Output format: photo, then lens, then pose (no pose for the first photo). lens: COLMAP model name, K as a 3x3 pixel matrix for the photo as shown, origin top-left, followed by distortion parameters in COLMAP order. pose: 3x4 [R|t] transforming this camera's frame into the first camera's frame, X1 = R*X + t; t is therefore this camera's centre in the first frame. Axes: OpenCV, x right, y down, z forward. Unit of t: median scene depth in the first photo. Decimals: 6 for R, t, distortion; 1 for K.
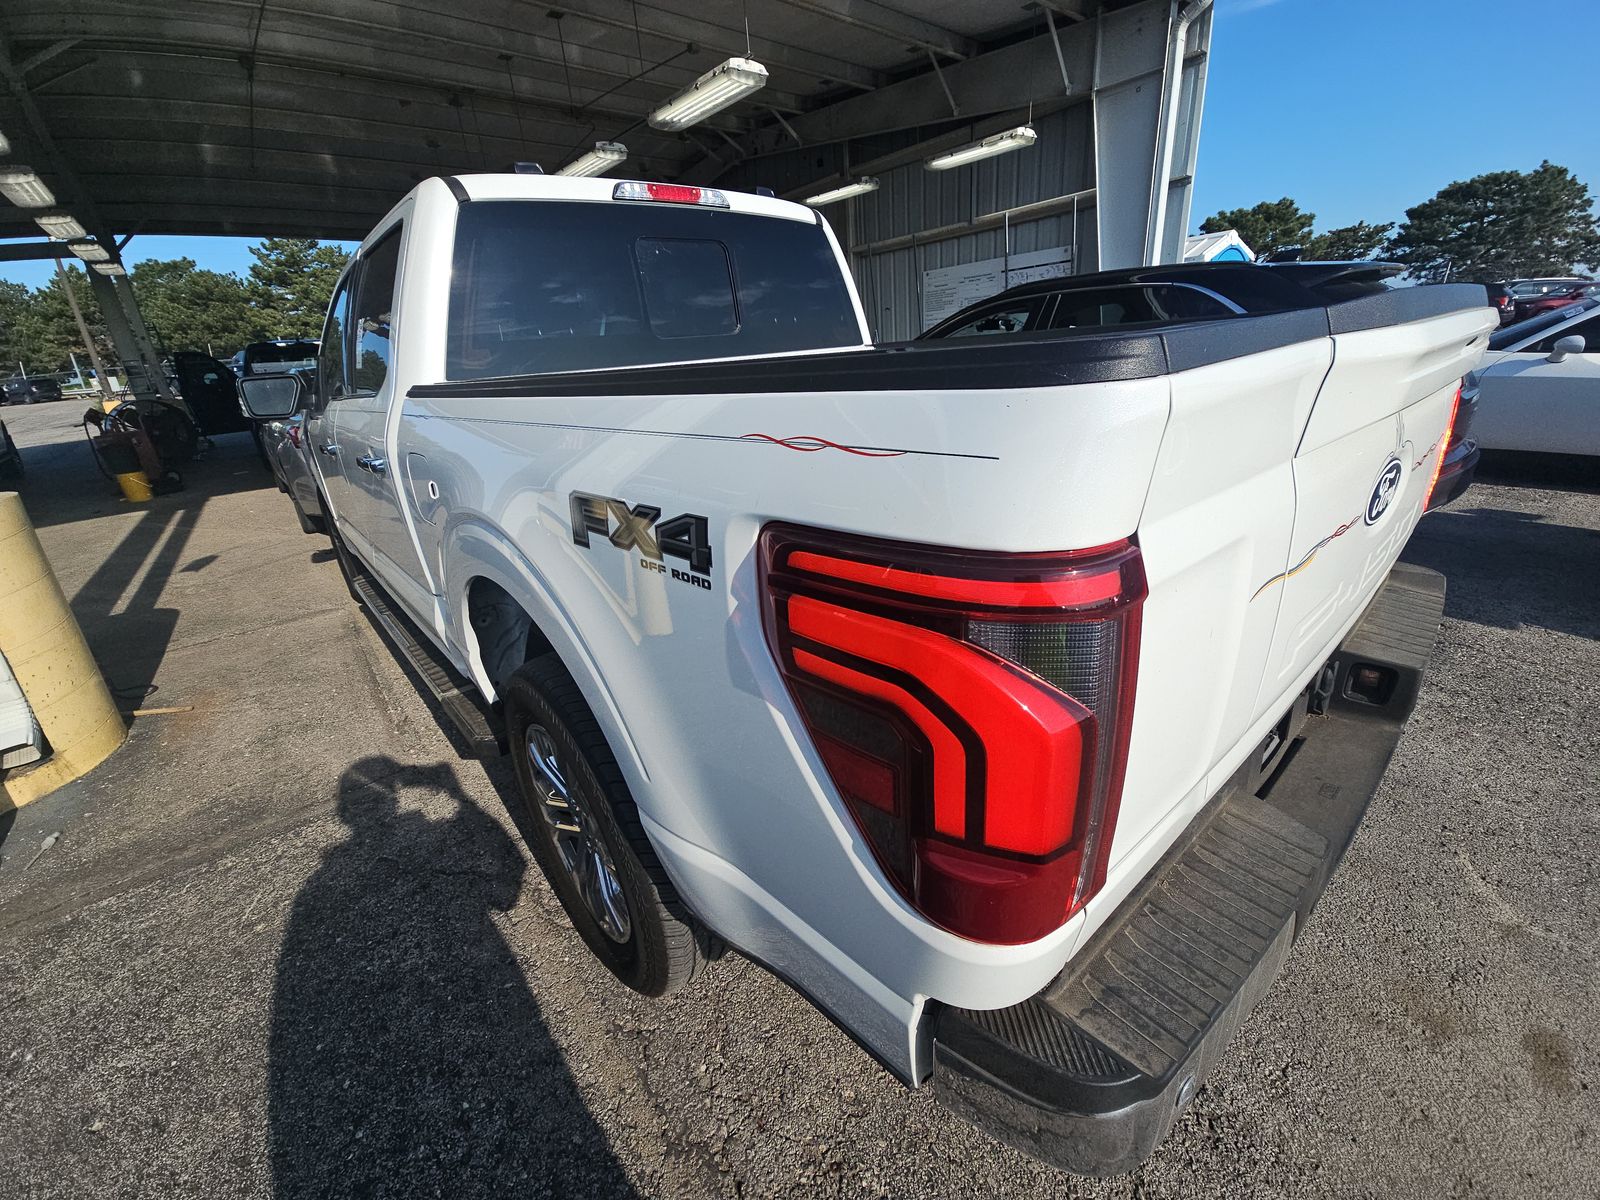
lens RADIAL K [[642.7, 0, 800.0], [0, 642.7, 600.0], [0, 0, 1]] dist [0.042662, -0.024766]
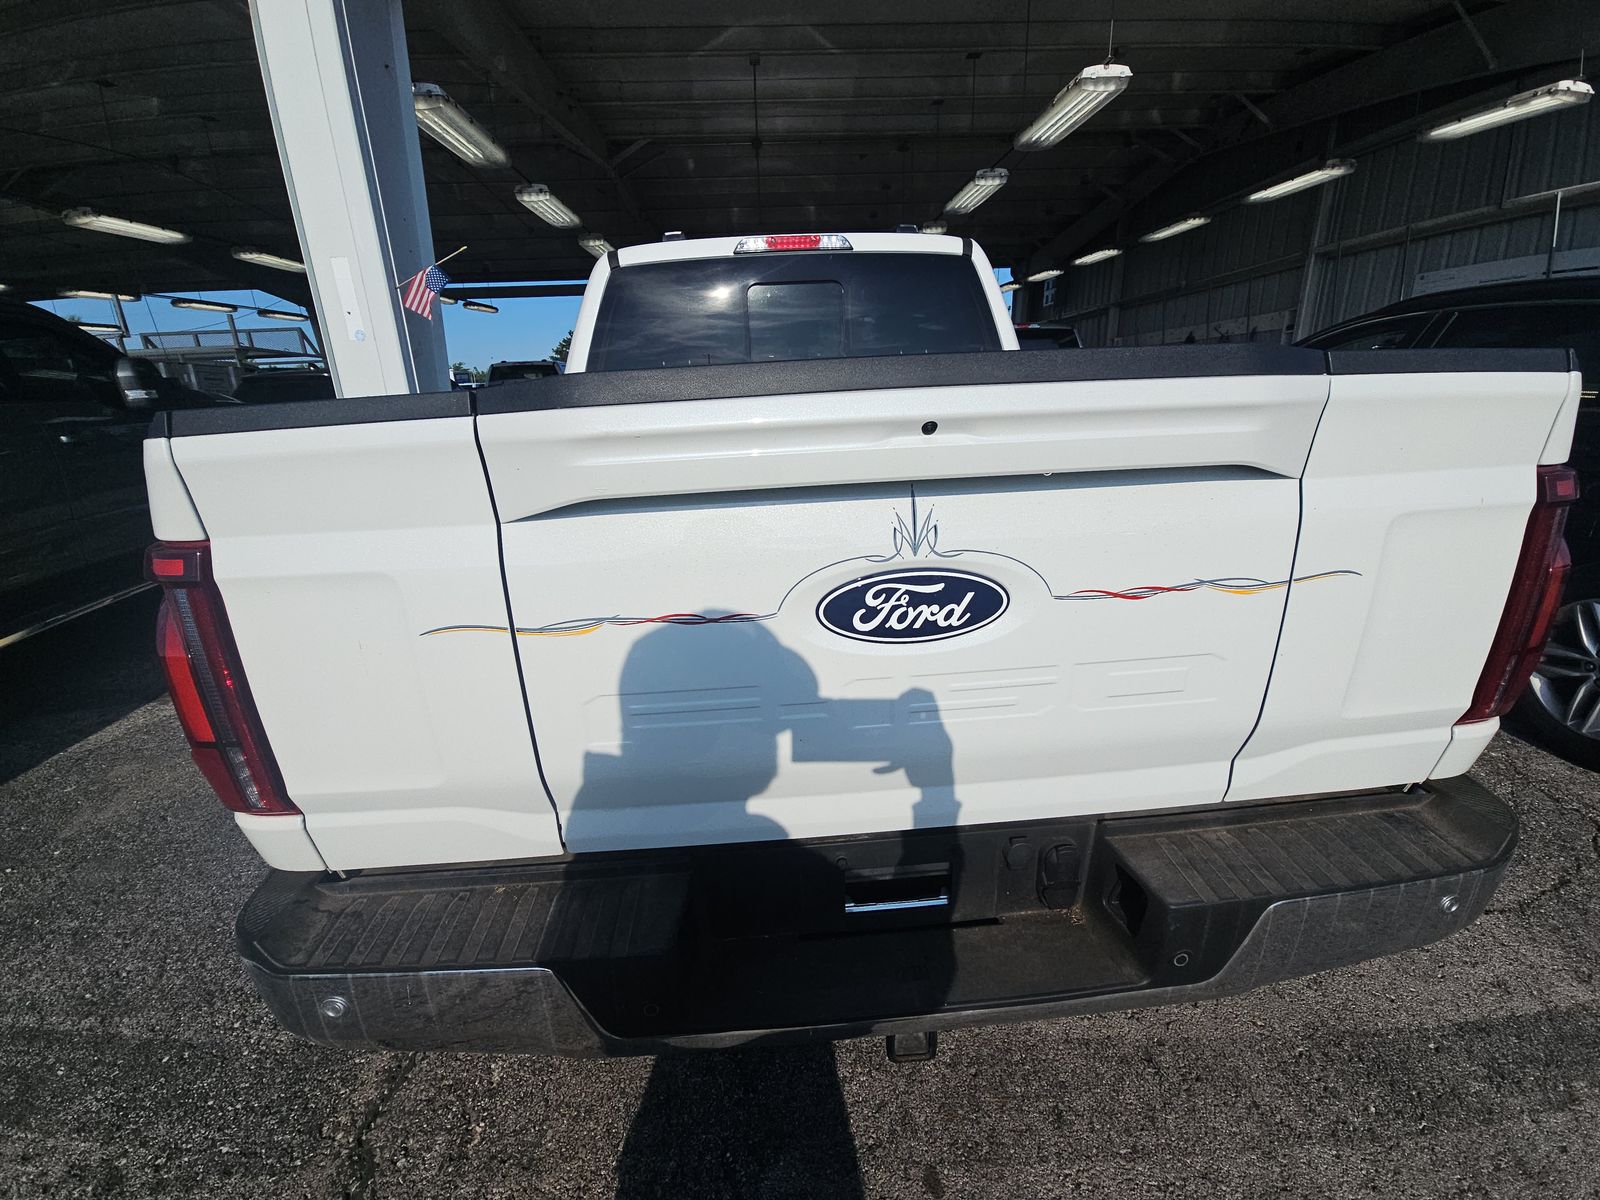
lens RADIAL K [[642.7, 0, 800.0], [0, 642.7, 600.0], [0, 0, 1]] dist [0.042662, -0.024766]
pose [[0.788419, 0.234833, -0.568550, 0.194005], [-0.244446, 0.967758, 0.060744, -0.030349], [0.564484, 0.091087, 0.820403, 0.044517]]
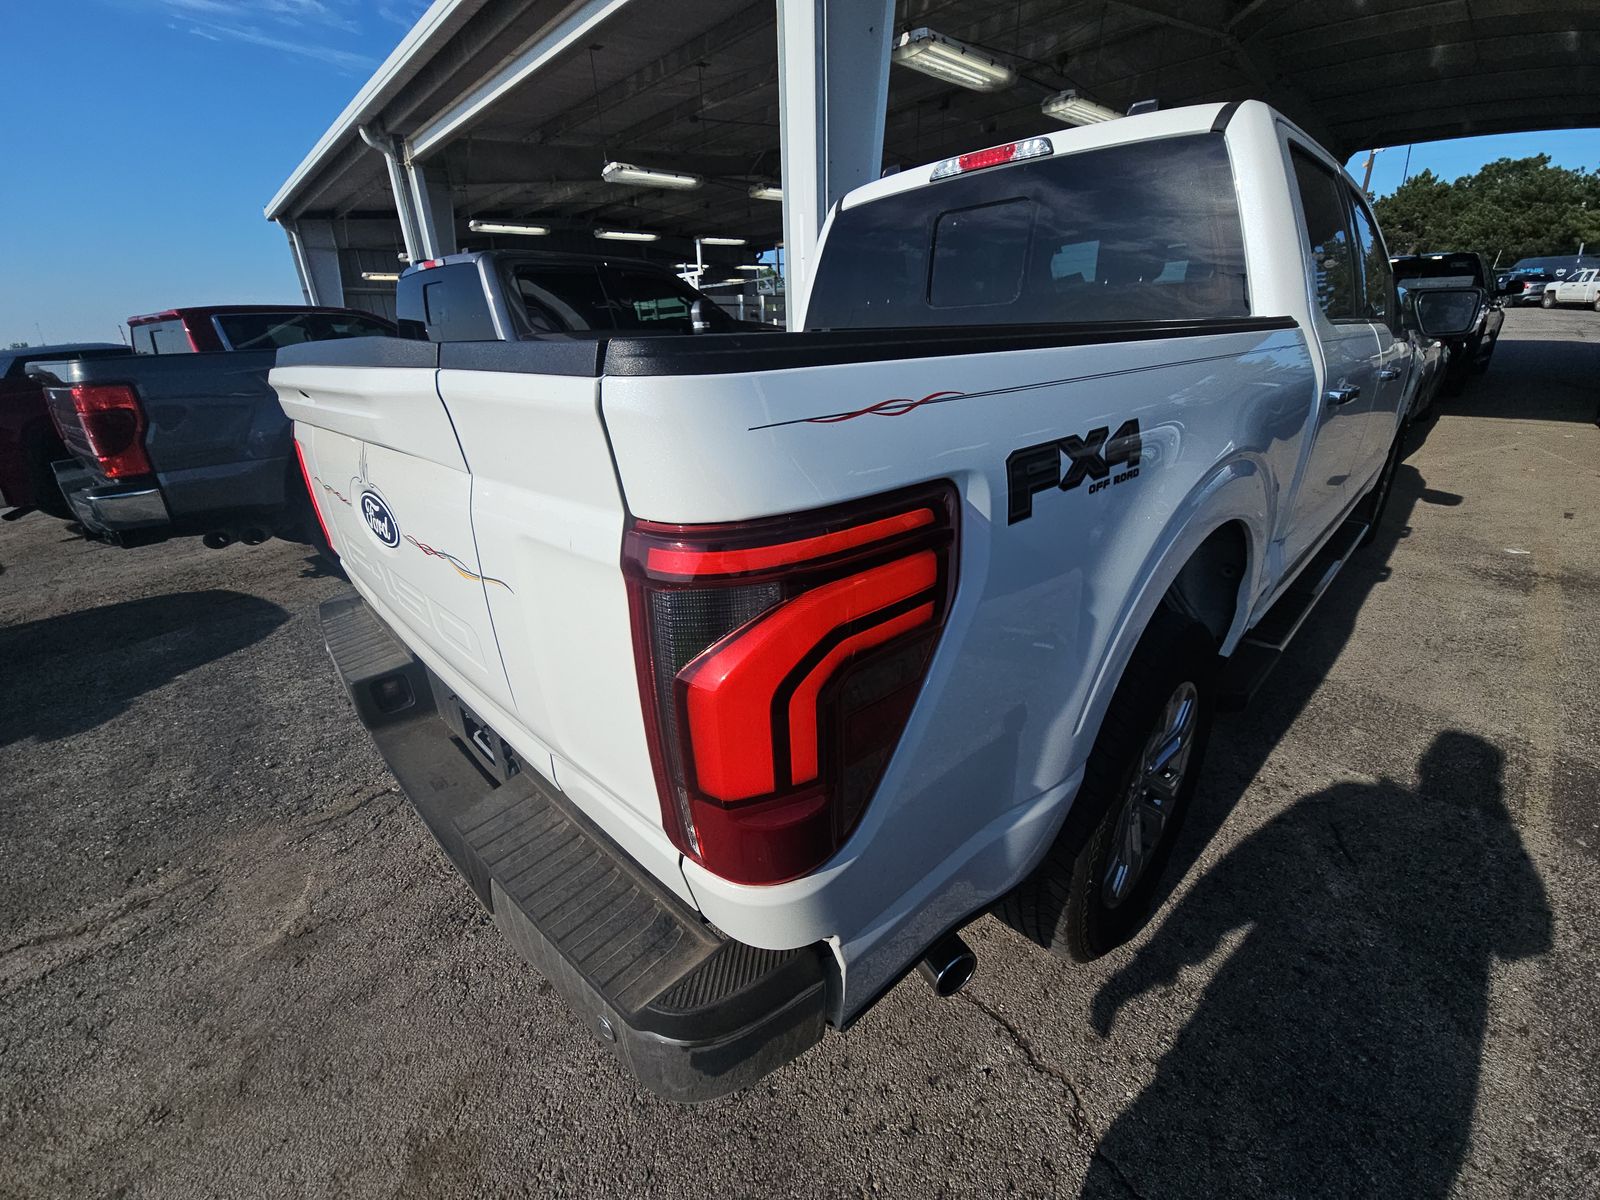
lens RADIAL K [[642.7, 0, 800.0], [0, 642.7, 600.0], [0, 0, 1]] dist [0.042662, -0.024766]
pose [[0.054782, 0.449792, -0.891452, 0.312248], [-0.336668, 0.848833, 0.407599, -0.117186], [0.940029, 0.277794, 0.197931, 0.233844]]
